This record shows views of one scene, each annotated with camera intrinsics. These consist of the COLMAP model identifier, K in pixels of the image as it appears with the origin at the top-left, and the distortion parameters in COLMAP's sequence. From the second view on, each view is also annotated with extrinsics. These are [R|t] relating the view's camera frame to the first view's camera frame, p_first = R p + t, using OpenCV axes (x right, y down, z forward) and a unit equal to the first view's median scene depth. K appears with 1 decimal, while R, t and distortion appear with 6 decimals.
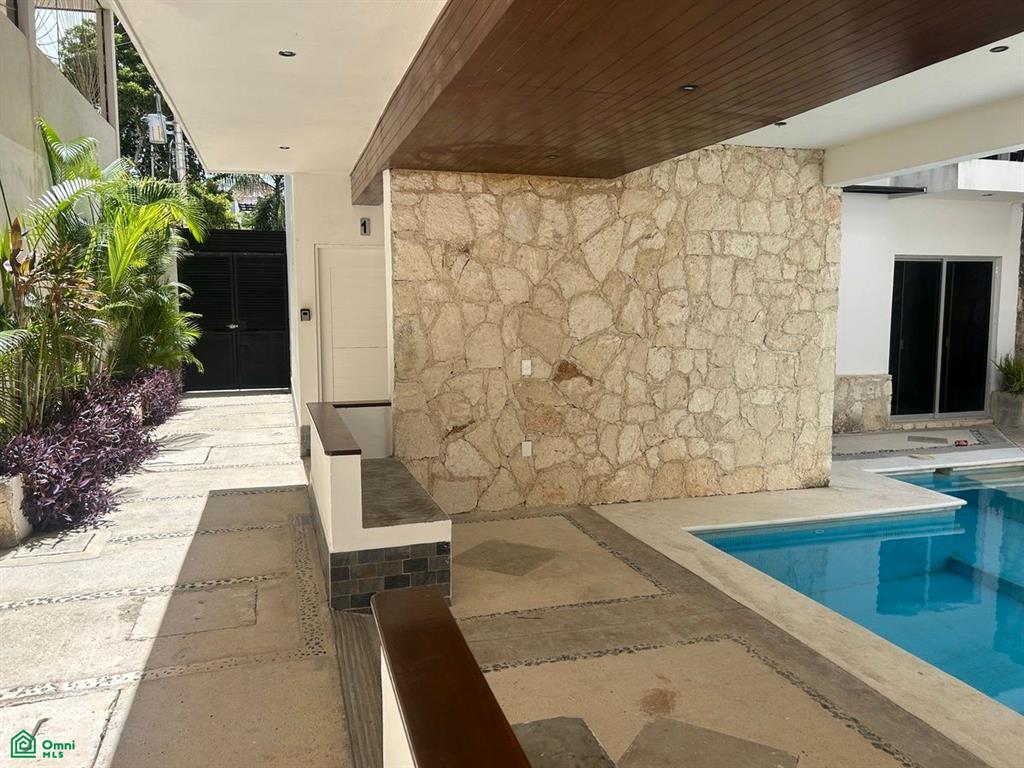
lens RADIAL K [[767.9, 0, 507.5], [0, 767.9, 382.9], [0, 0, 1]] dist [0.055110, -0.054038]
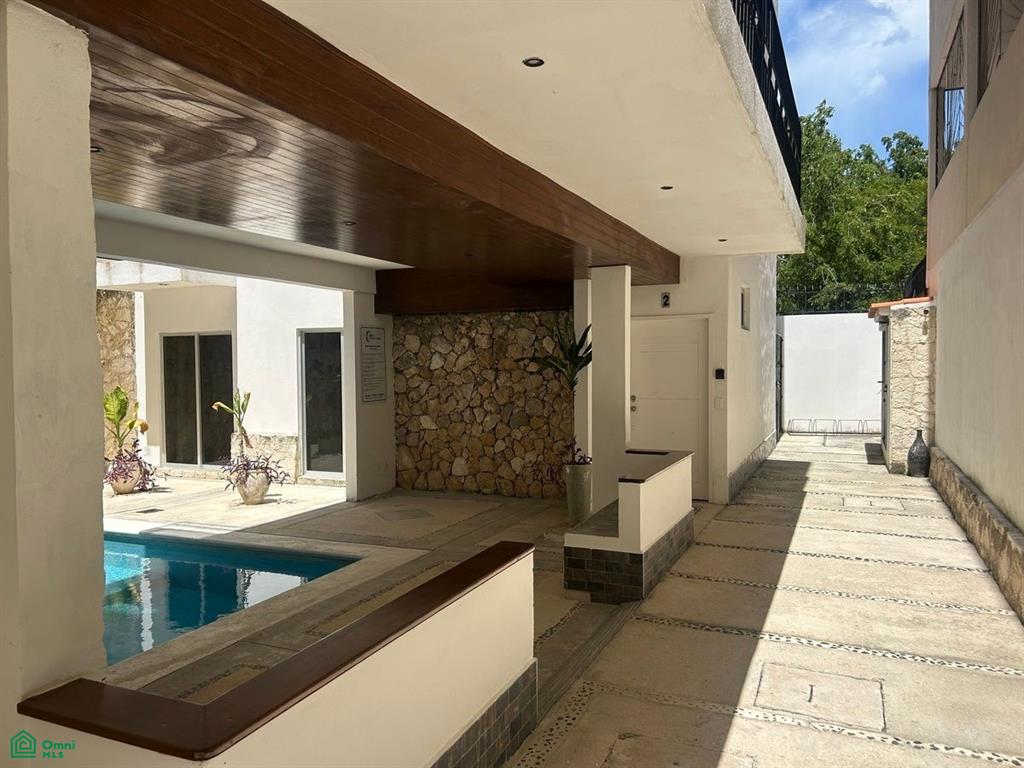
lens RADIAL K [[767.9, 0, 514.7], [0, 767.9, 385.2], [0, 0, 1]] dist [0.055110, -0.054038]
pose [[-0.762574, -0.015159, 0.646723, -0.497669], [0.079367, 0.989980, 0.116790, -0.125136], [-0.642013, 0.140390, -0.753730, 1.047140]]
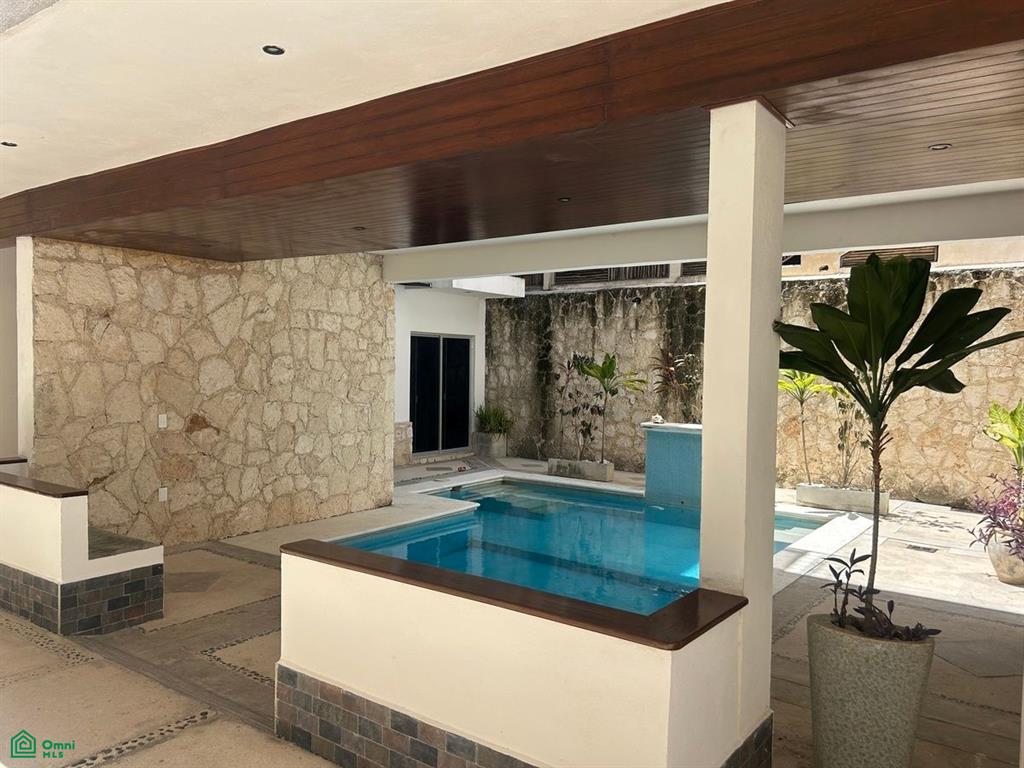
lens RADIAL K [[767.9, 0, 507.4], [0, 767.9, 392.5], [0, 0, 1]] dist [0.055110, -0.054038]
pose [[0.795032, -0.007562, 0.606520, -0.254011], [0.046964, 0.997688, -0.049122, 0.017116], [-0.604747, 0.067539, 0.793549, -0.201149]]
